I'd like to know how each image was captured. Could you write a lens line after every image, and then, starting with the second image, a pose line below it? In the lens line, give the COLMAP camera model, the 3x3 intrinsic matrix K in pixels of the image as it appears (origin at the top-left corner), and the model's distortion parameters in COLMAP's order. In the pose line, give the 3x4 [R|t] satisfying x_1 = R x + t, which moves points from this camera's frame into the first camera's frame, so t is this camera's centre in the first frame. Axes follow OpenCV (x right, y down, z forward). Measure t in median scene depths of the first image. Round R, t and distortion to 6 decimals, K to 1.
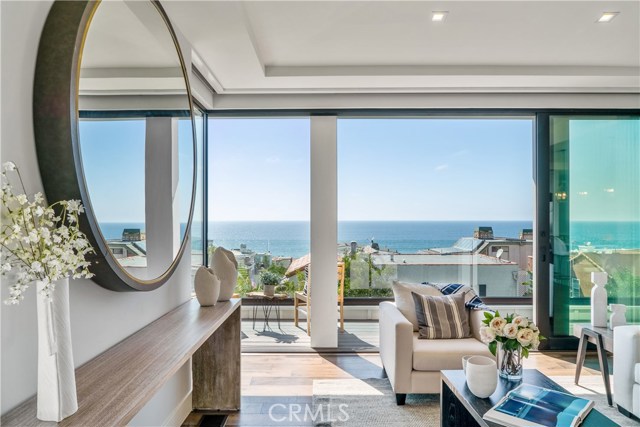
lens RADIAL K [[426.8, 0, 322.7], [0, 426.8, 216.4], [0, 0, 1]] dist [-0.003315, 0.000165]
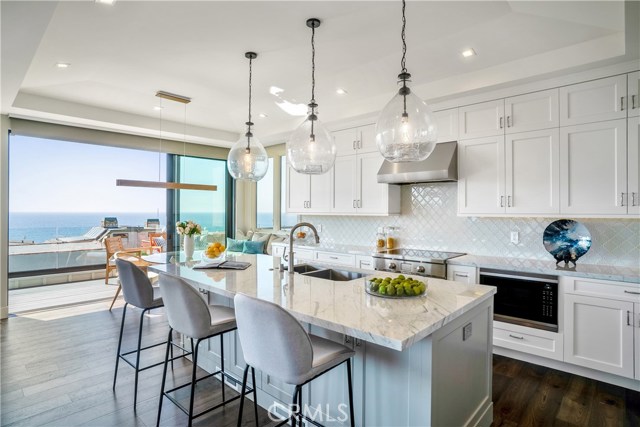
lens RADIAL K [[343.1, 0, 320.7], [0, 343.1, 211.5], [0, 0, 1]] dist [-0.053676, 0.014389]
pose [[0.694203, 0.002619, 0.719774, 0.860573], [-0.009004, 0.999947, 0.005045, -0.016735], [-0.719723, -0.009983, 0.694190, -0.514147]]
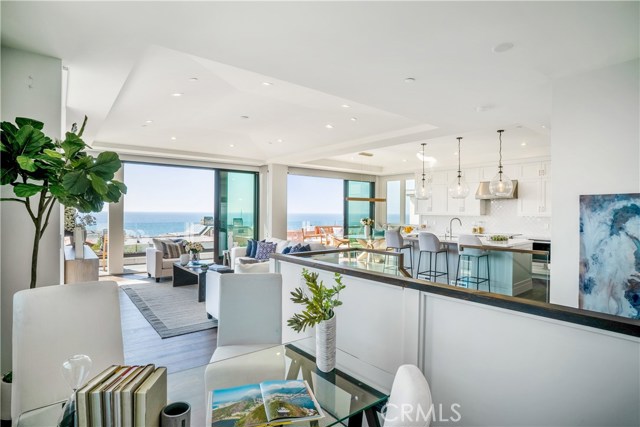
lens RADIAL K [[343.1, 0, 315.8], [0, 343.1, 212.7], [0, 0, 1]] dist [-0.053676, 0.014389]
pose [[0.791205, 0.008237, 0.611496, -0.243718], [-0.015634, 0.999855, 0.006760, -0.016746], [-0.611352, -0.014909, 0.791219, -0.935280]]
